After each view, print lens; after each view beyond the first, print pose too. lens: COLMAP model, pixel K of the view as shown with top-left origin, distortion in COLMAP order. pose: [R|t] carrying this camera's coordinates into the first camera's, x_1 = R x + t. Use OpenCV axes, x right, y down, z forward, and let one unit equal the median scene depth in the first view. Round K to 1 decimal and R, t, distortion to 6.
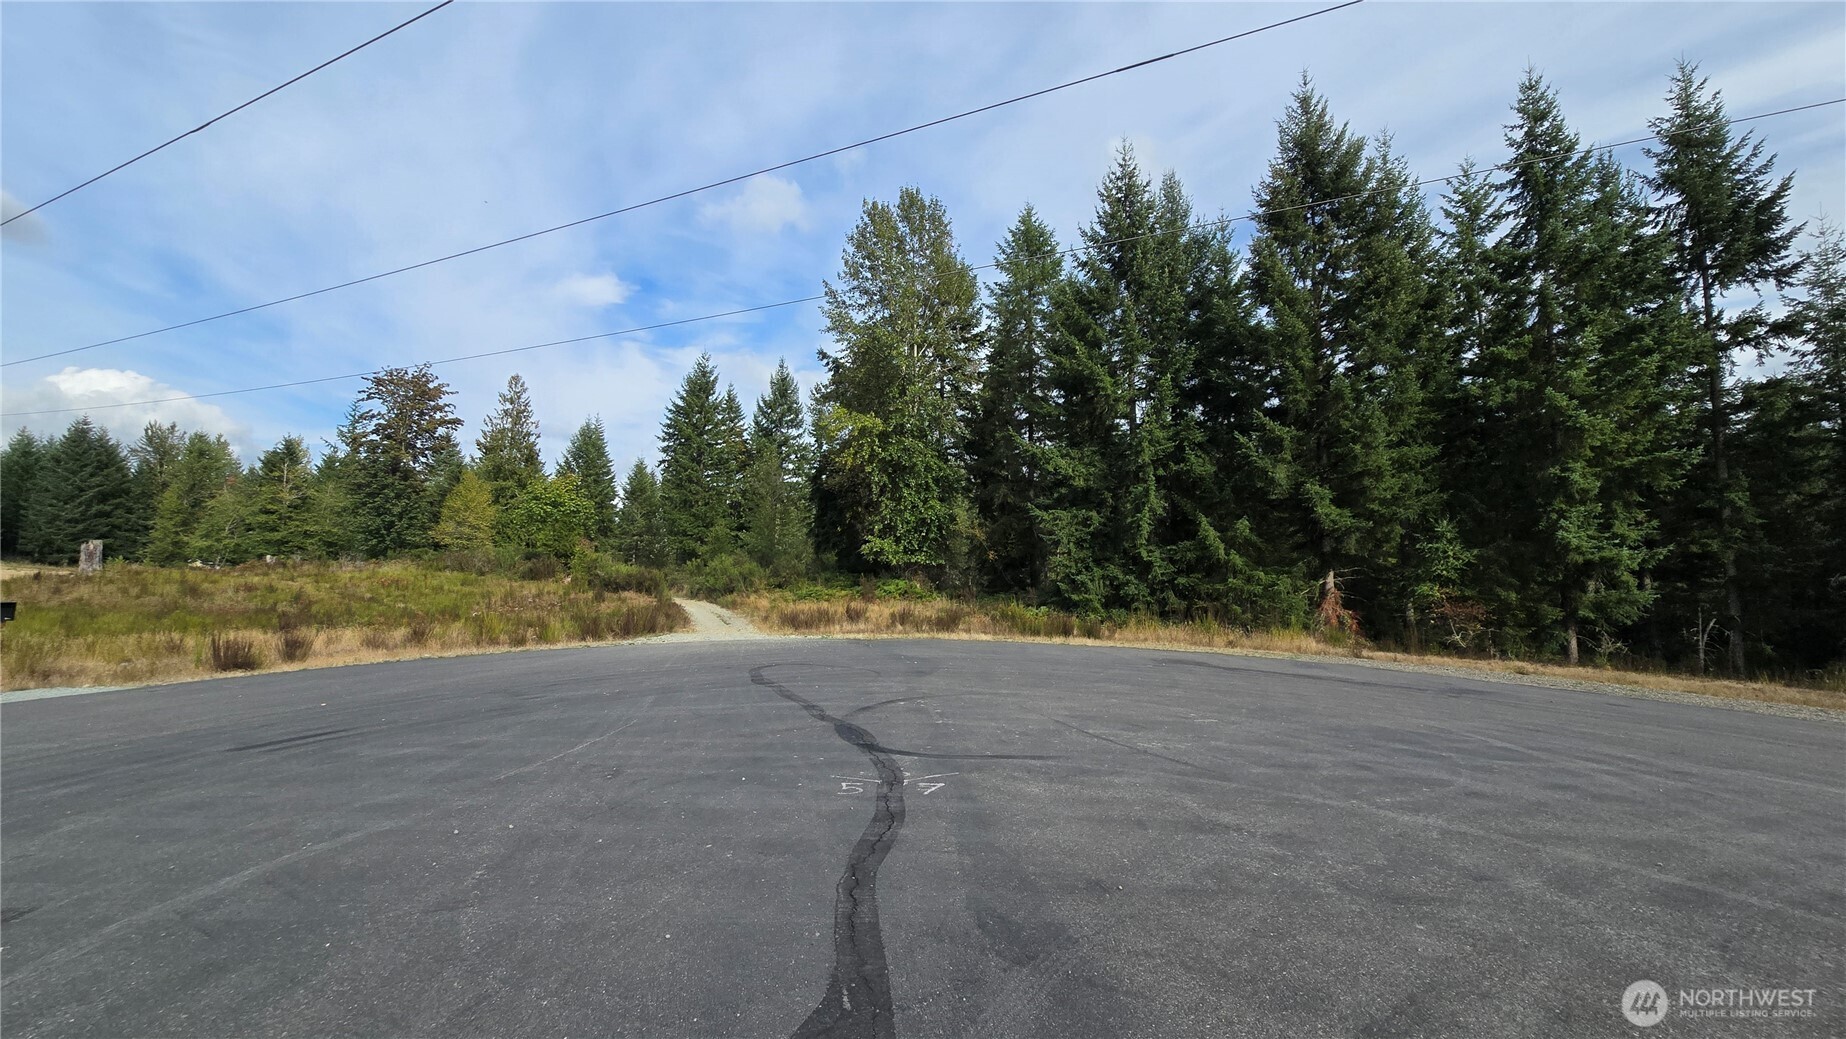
lens RADIAL K [[755.0, 0, 930.7], [0, 755.0, 506.2], [0, 0, 1]] dist [-0.001435, -0.000215]
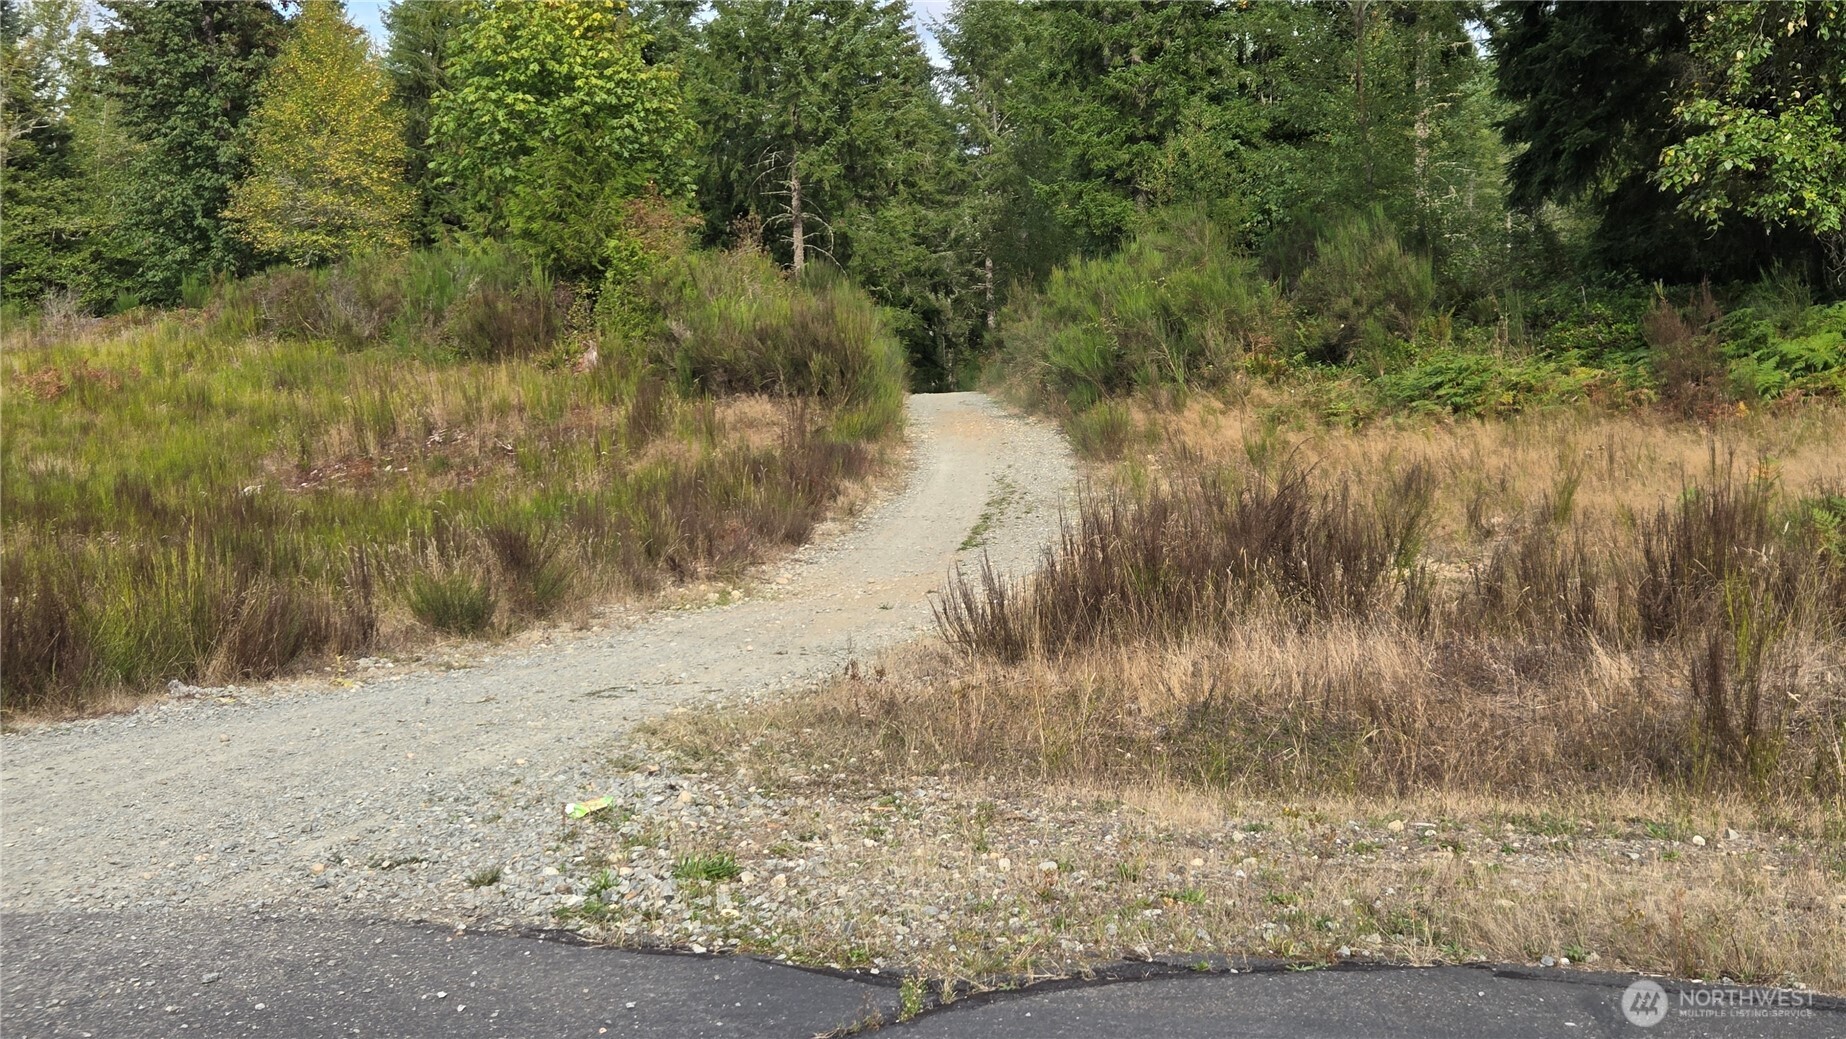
lens RADIAL K [[2379.1, 0, 923.0], [0, 2379.1, 519.5], [0, 0, 1]] dist [0.277105, -0.913978]
pose [[0.892774, -0.001290, -0.450503, 0.024881], [0.081747, 0.983859, 0.159182, 0.025306], [0.443026, -0.178941, 0.878469, 0.260915]]
